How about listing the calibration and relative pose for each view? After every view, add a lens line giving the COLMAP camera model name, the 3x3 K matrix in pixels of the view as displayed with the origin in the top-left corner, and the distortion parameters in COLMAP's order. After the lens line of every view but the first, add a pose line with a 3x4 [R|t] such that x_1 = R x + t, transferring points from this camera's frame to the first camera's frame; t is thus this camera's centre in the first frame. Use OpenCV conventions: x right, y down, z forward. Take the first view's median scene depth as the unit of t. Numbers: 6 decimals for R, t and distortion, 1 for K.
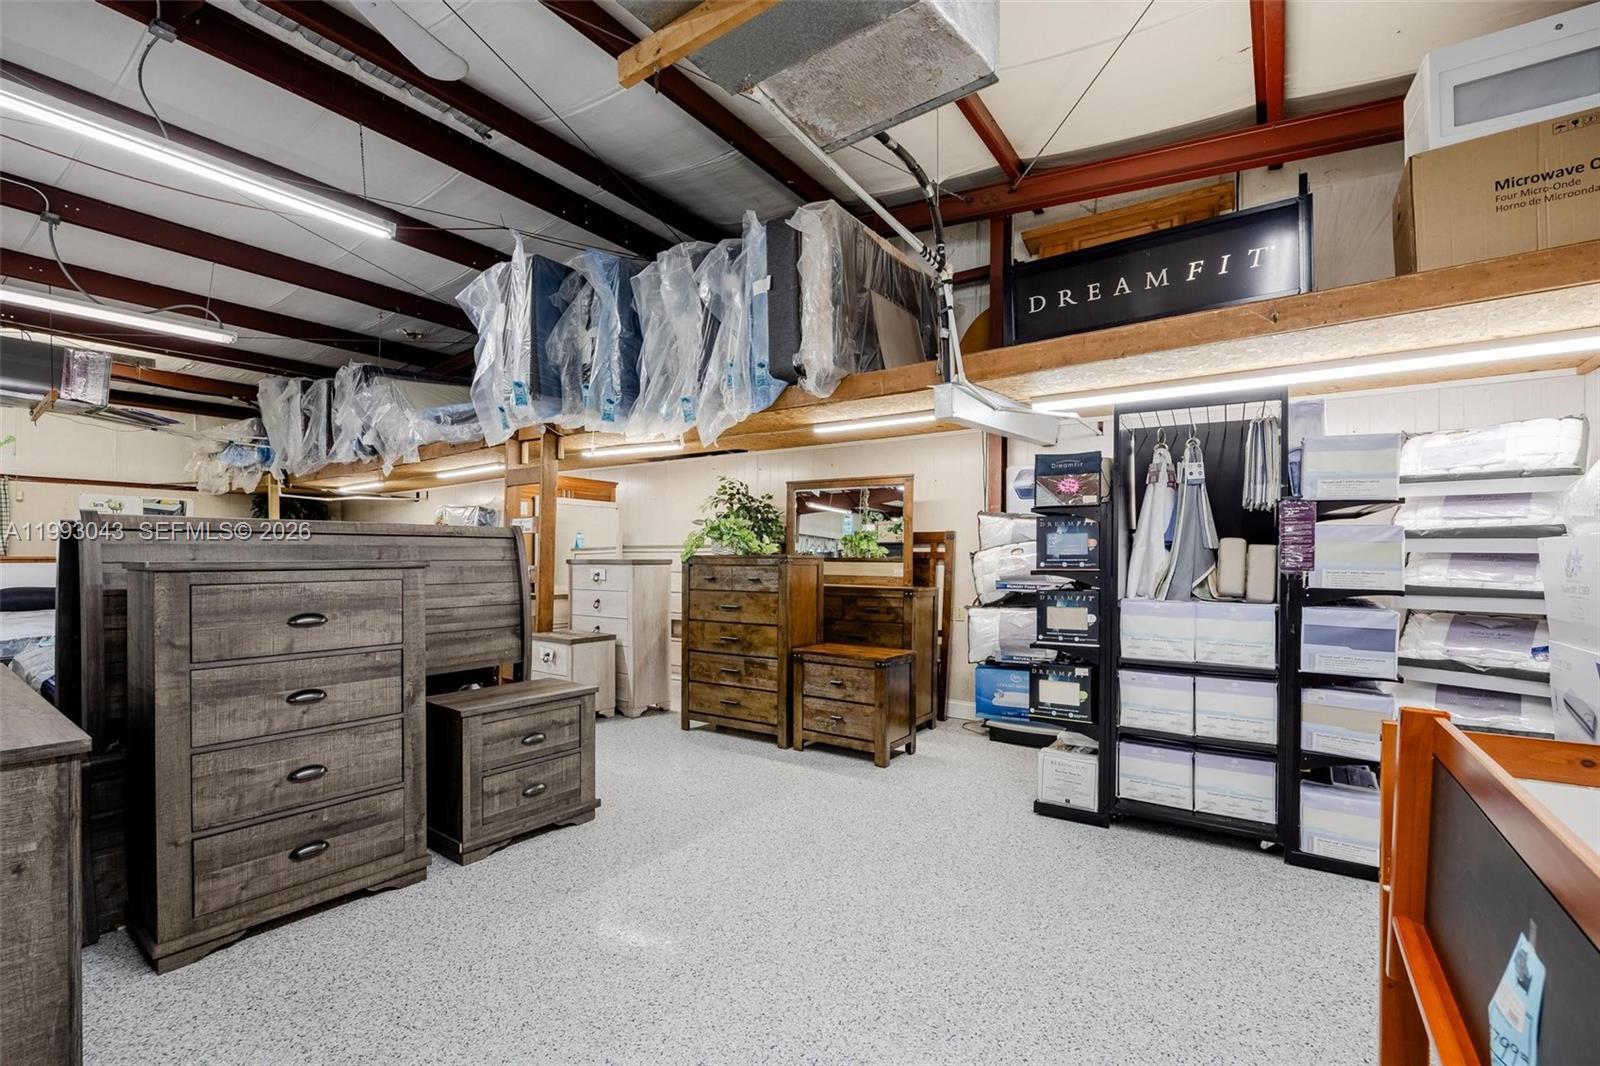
lens RADIAL K [[695.2, 0, 813.6], [0, 695.2, 561.5], [0, 0, 1]] dist [0.000742, -0.000016]
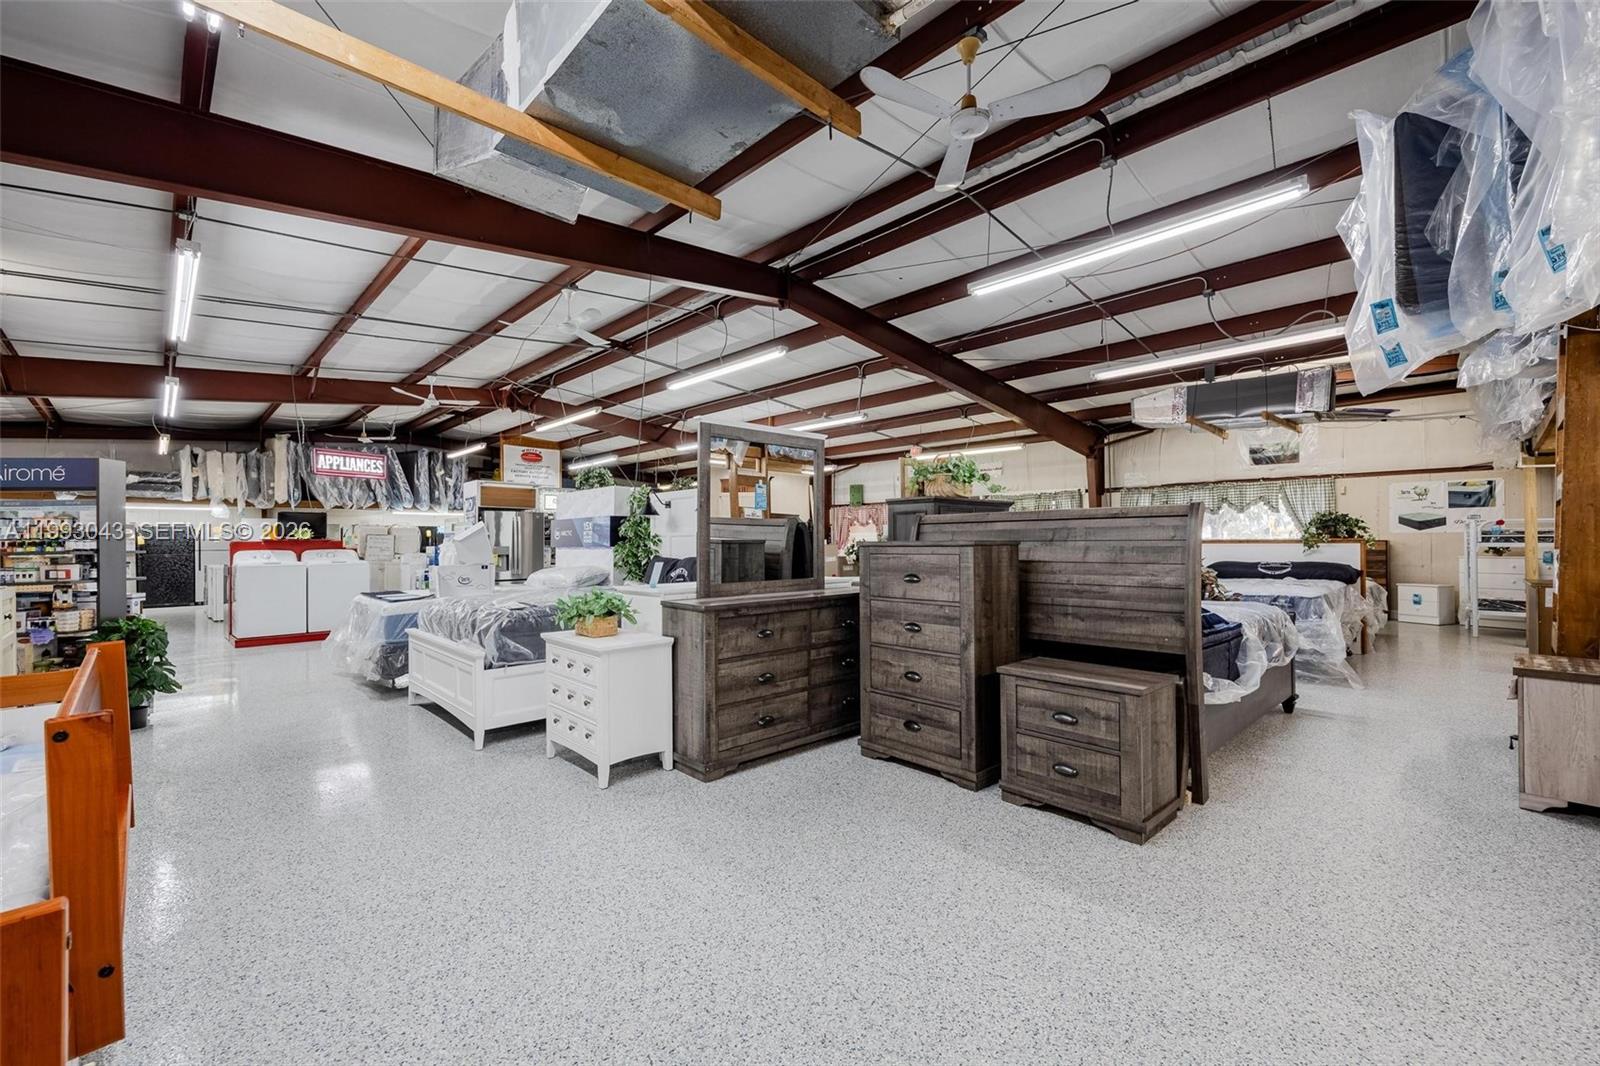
lens RADIAL K [[657.7, 0, 799.2], [0, 657.7, 540.3], [0, 0, 1]] dist [0.010845, 0.000118]
pose [[-0.195250, -0.002866, -0.980749, 0.638110], [-0.002701, 0.999994, -0.002384, 0.002018], [0.980750, 0.002184, -0.195257, 0.855725]]
